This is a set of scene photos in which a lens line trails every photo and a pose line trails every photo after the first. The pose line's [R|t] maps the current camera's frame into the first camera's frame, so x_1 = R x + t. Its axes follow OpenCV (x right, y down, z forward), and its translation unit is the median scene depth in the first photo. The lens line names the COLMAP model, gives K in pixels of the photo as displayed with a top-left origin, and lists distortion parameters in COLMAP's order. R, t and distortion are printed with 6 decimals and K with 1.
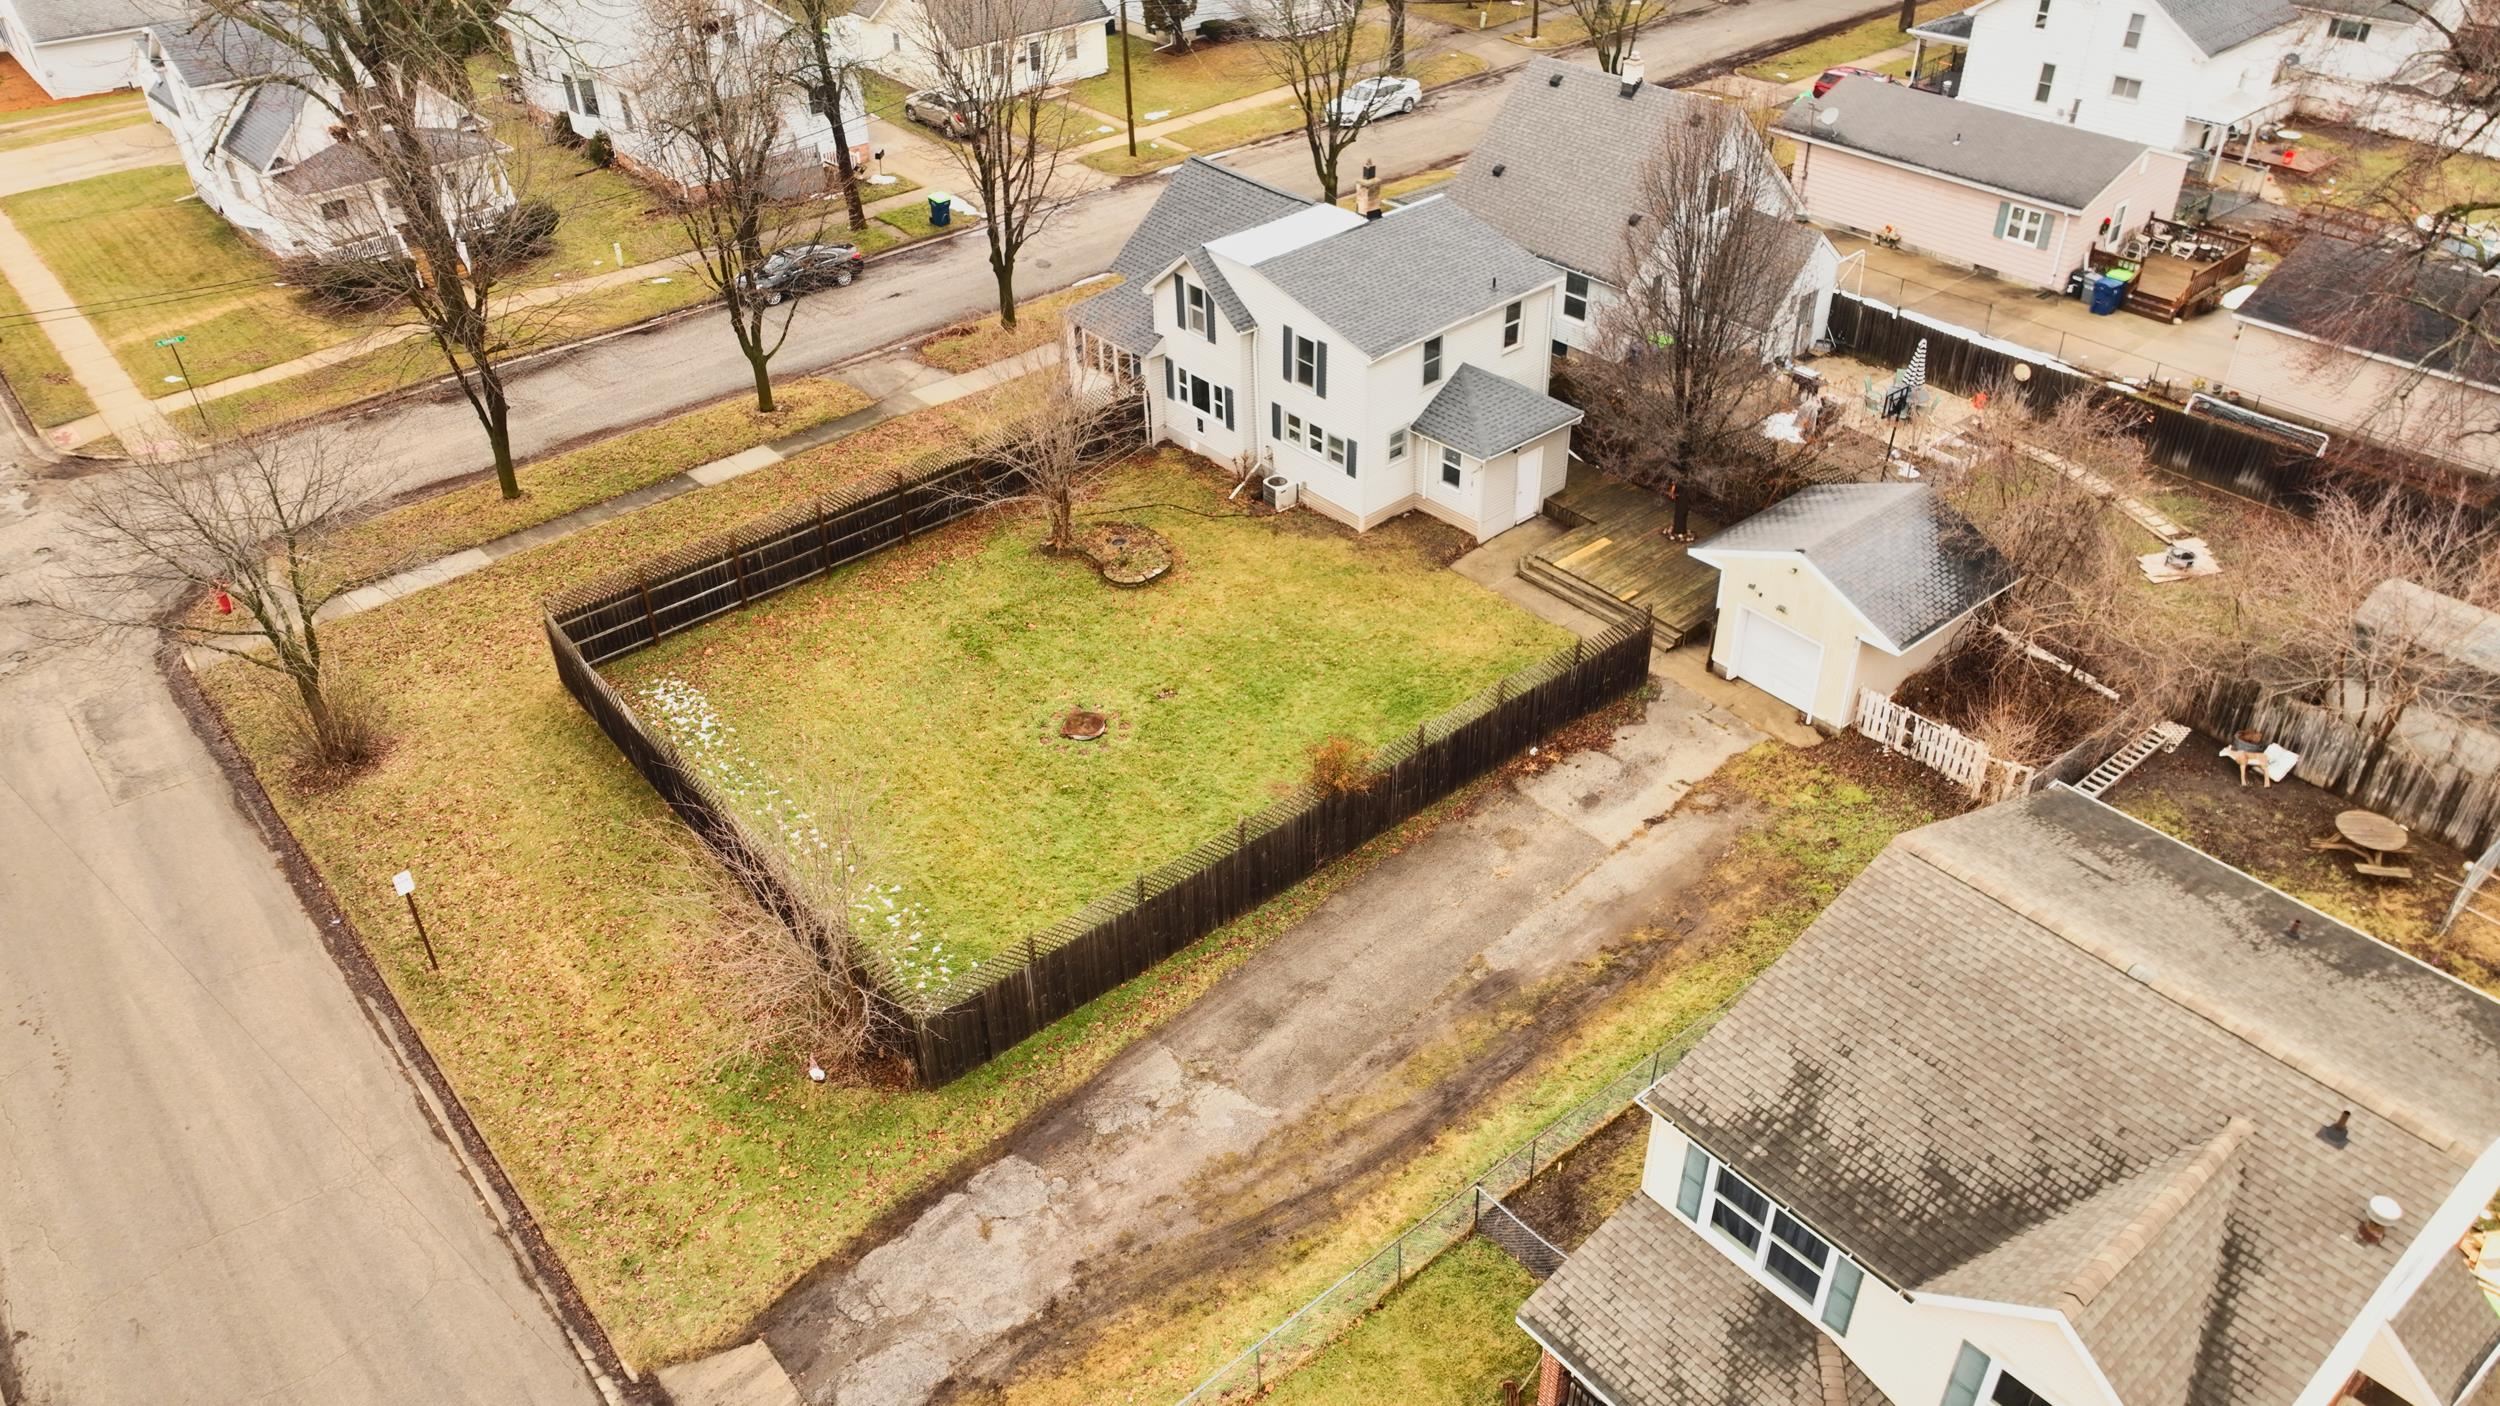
lens RADIAL K [[1757.6, 0, 1250.8], [0, 1757.6, 701.7], [0, 0, 1]] dist [0.005985, 0.011506]
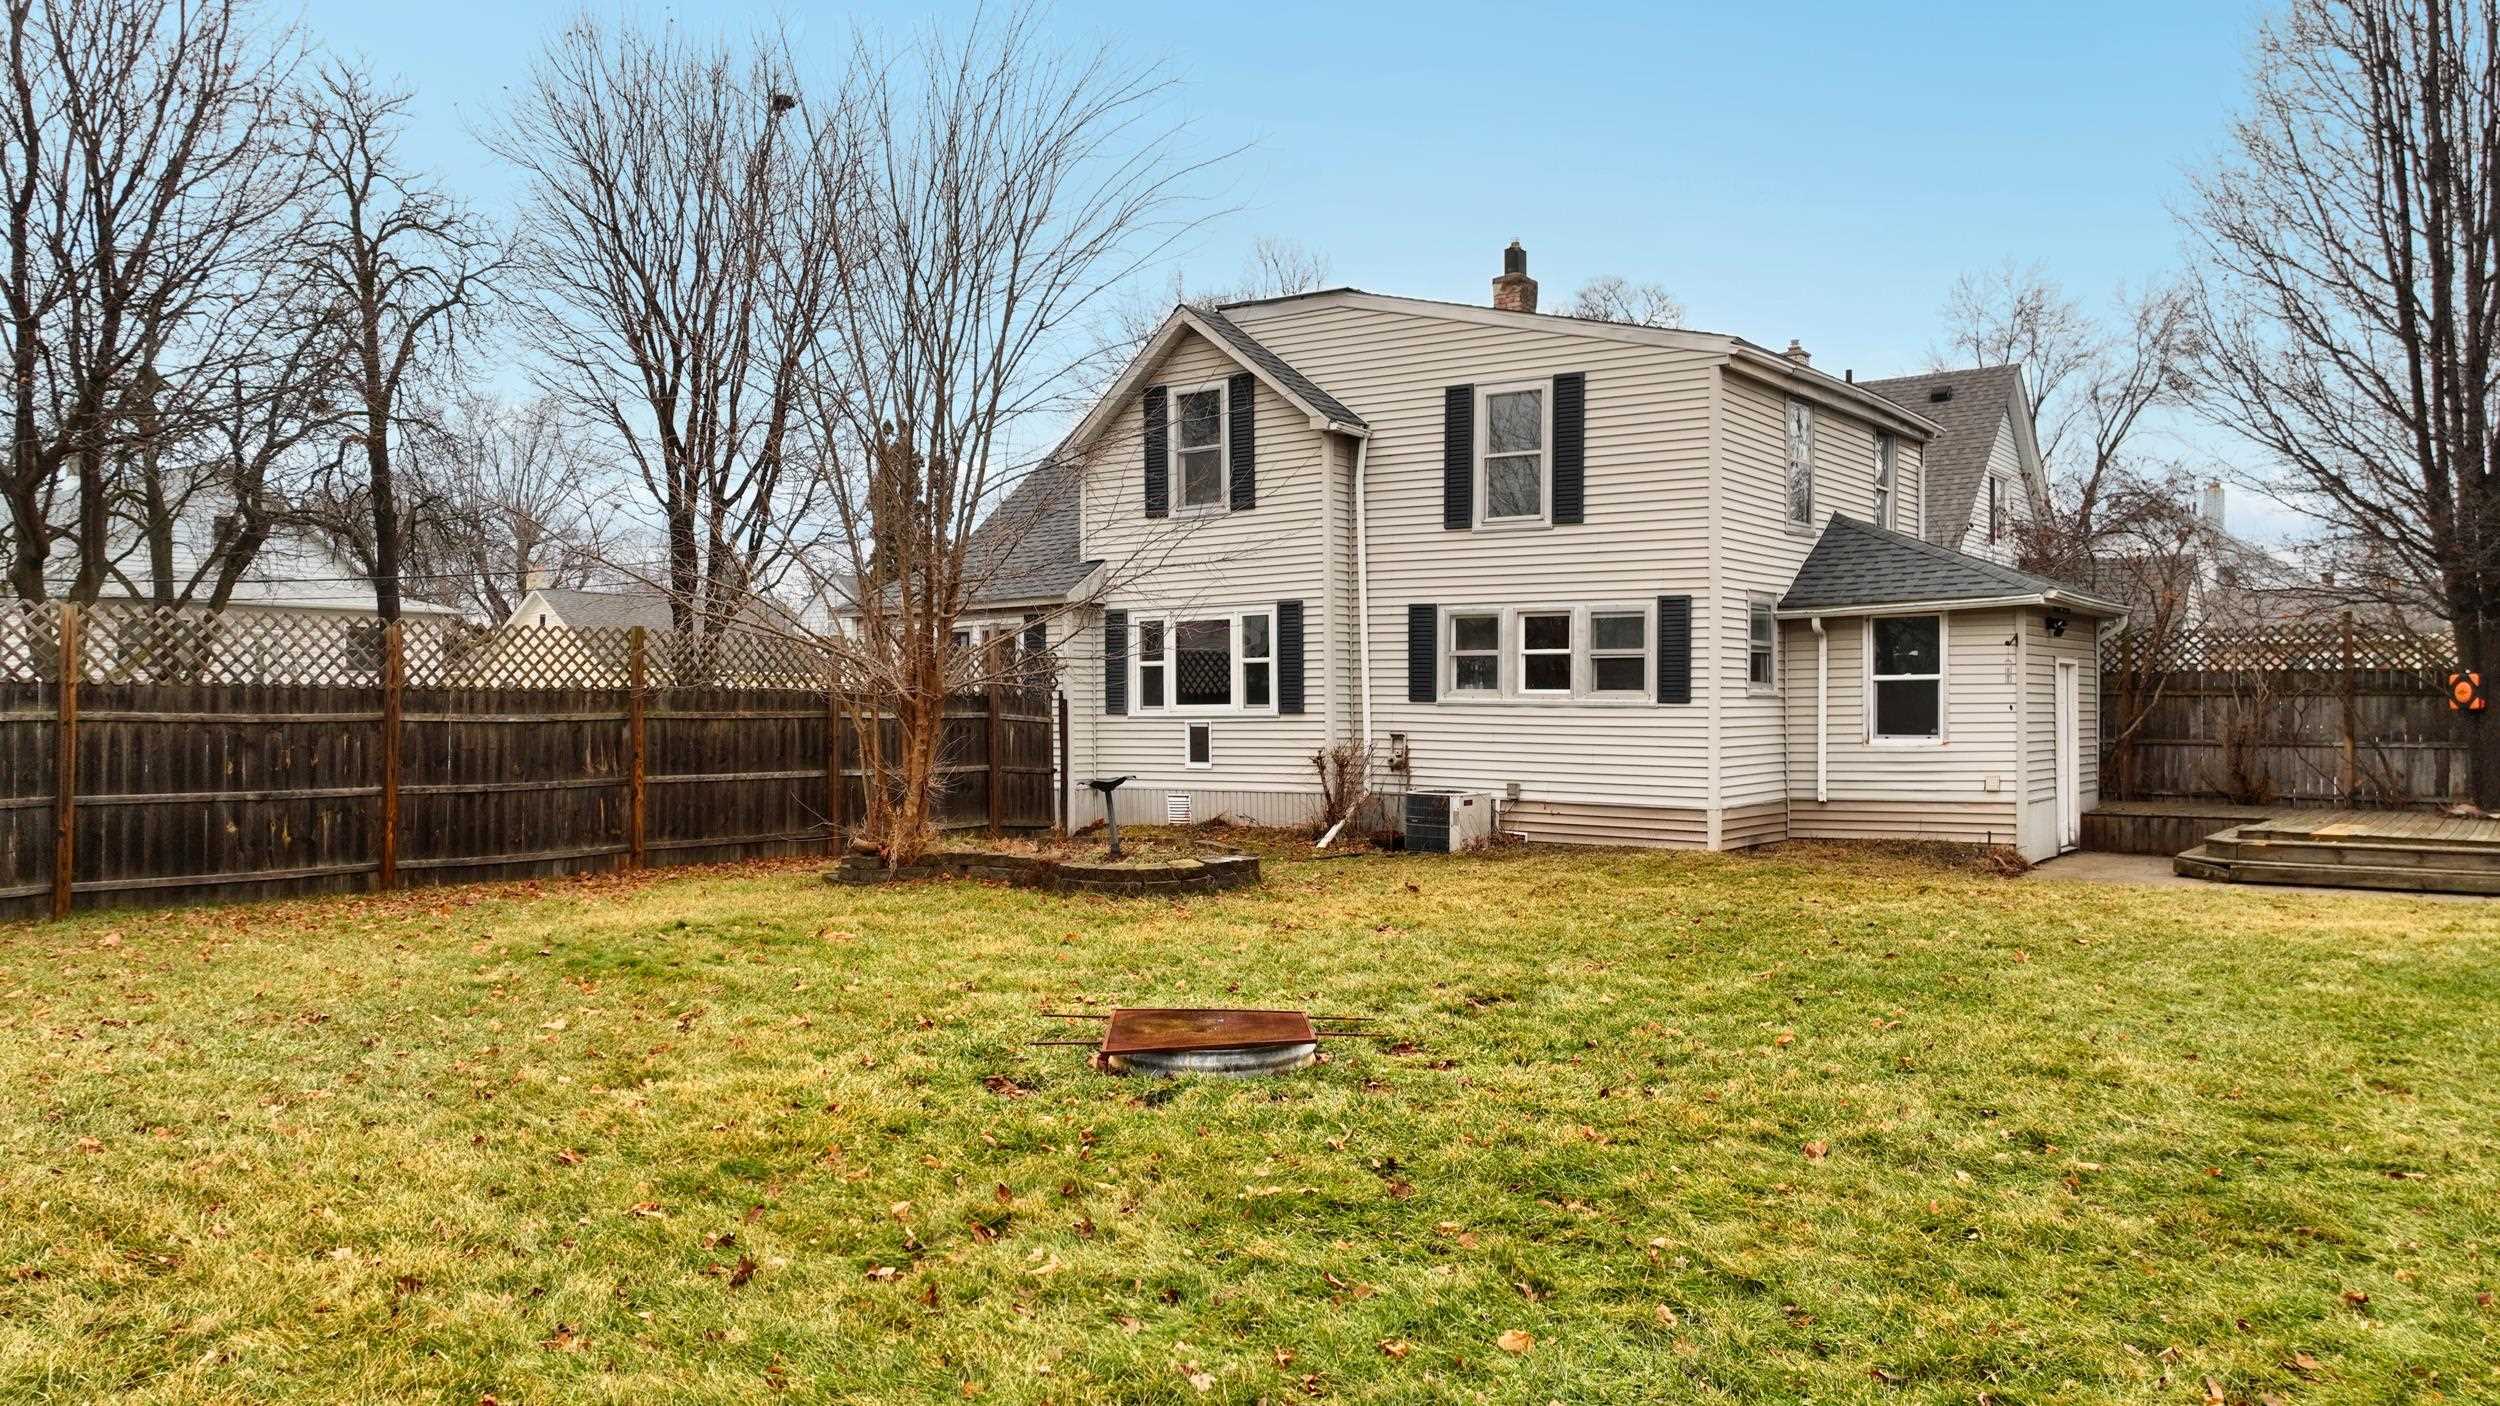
lens RADIAL K [[1757.6, 0, 1240.9], [0, 1757.6, 704.0], [0, 0, 1]] dist [0.005985, 0.011506]
pose [[0.978096, 0.019401, 0.207248, -0.114465], [0.105139, 0.813256, -0.572329, 0.080588], [-0.179649, 0.581583, 0.793403, 0.720165]]
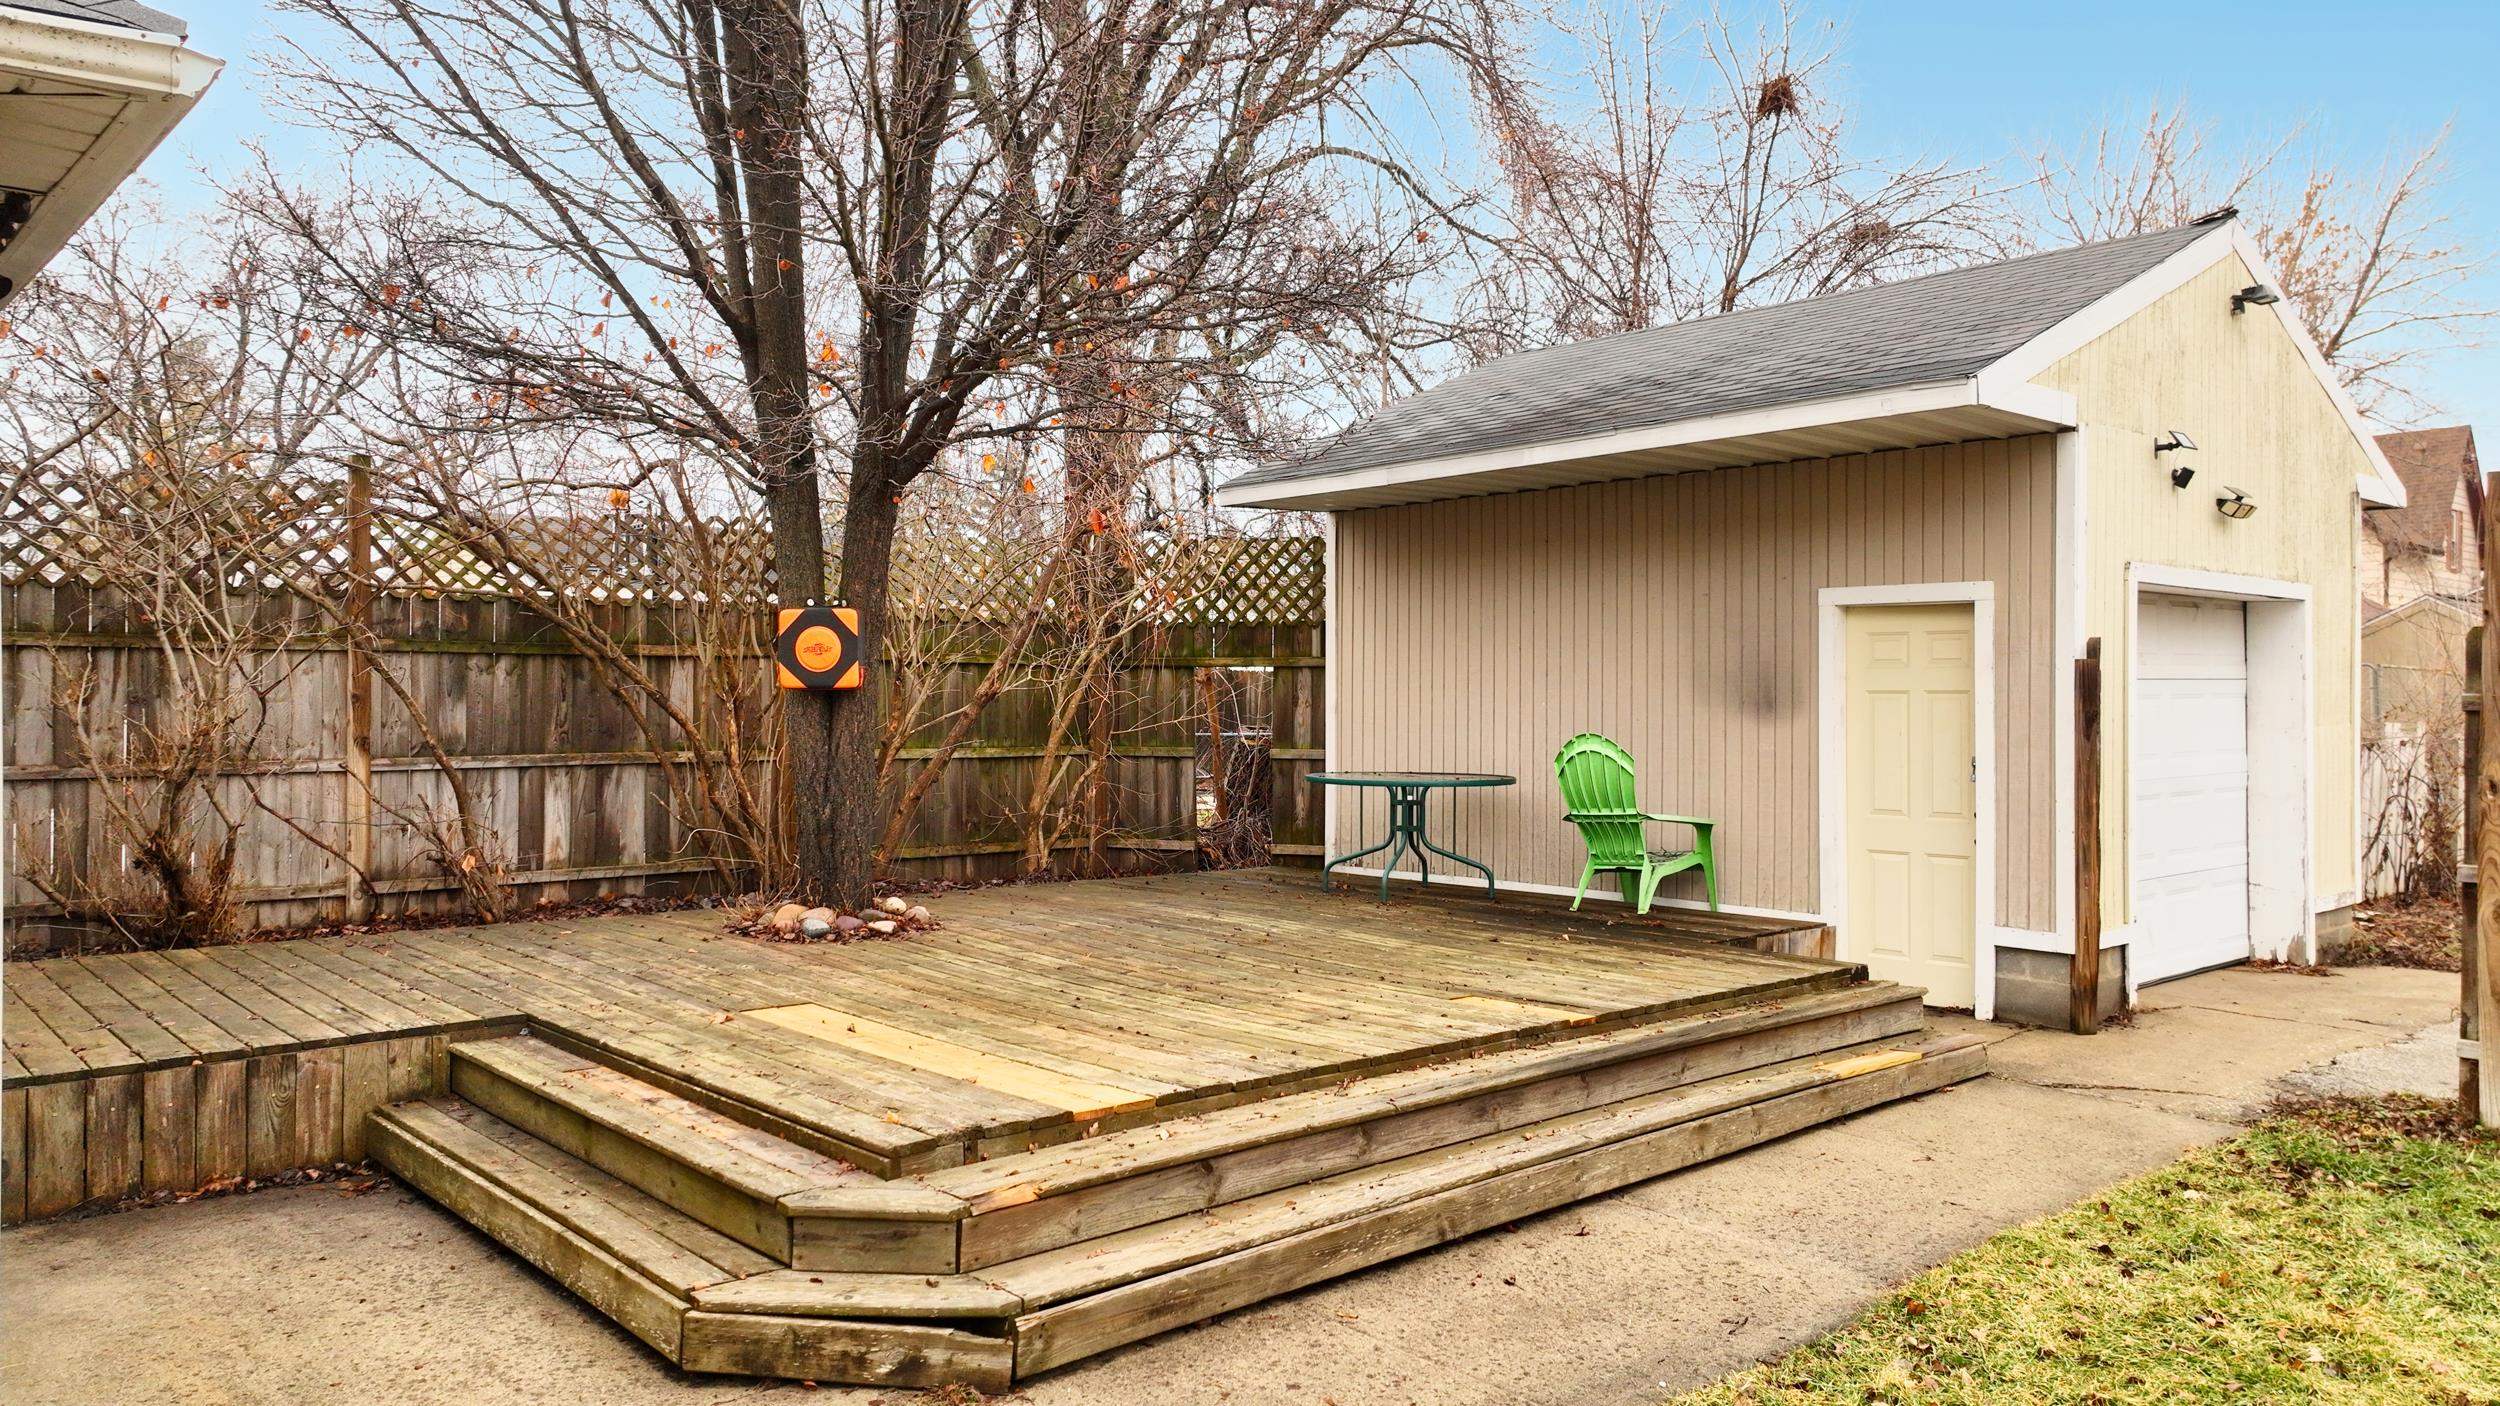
lens RADIAL K [[1757.6, 0, 1253.9], [0, 1757.6, 700.9], [0, 0, 1]] dist [0.005985, 0.011506]
pose [[-0.020297, 0.007018, 0.999769, 0.062456], [0.575659, 0.817668, 0.005947, -0.091376], [-0.817438, 0.575647, -0.020637, 0.954686]]
